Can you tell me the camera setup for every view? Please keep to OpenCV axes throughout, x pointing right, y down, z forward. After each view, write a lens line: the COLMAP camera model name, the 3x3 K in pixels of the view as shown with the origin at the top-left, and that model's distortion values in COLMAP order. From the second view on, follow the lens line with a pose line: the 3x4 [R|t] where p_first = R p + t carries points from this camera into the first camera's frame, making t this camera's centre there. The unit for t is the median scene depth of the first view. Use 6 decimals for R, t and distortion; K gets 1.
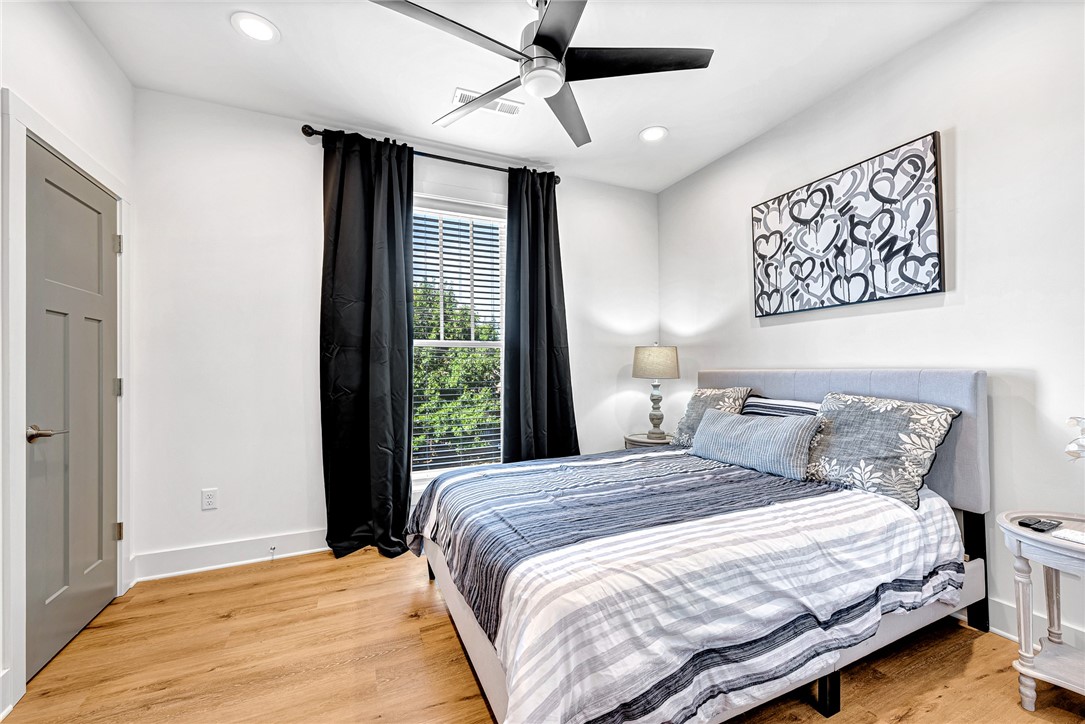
lens RADIAL K [[432.4, 0, 544.1], [0, 432.4, 366.8], [0, 0, 1]] dist [0.013293, -0.003723]
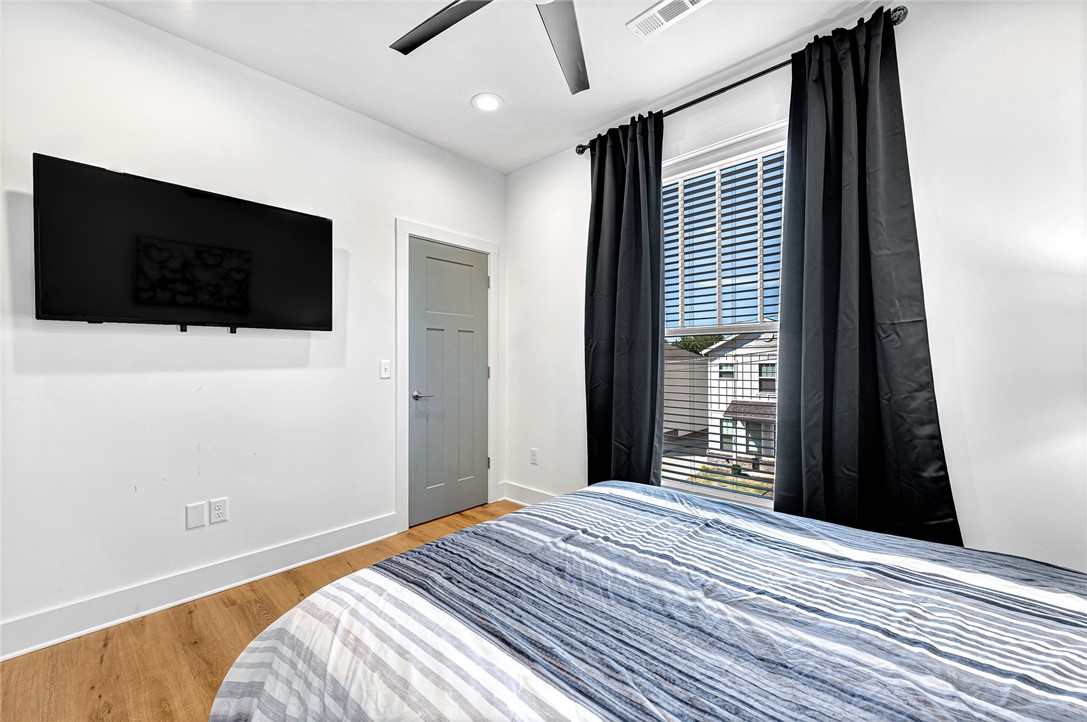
lens RADIAL K [[435.0, 0, 543.7], [0, 435.0, 360.9], [0, 0, 1]] dist [0.009827, 0.000017]
pose [[0.383252, 0.003843, -0.923636, 0.637846], [0.005176, 0.999967, 0.006308, -0.004067], [0.923629, -0.007198, 0.383219, 0.649852]]
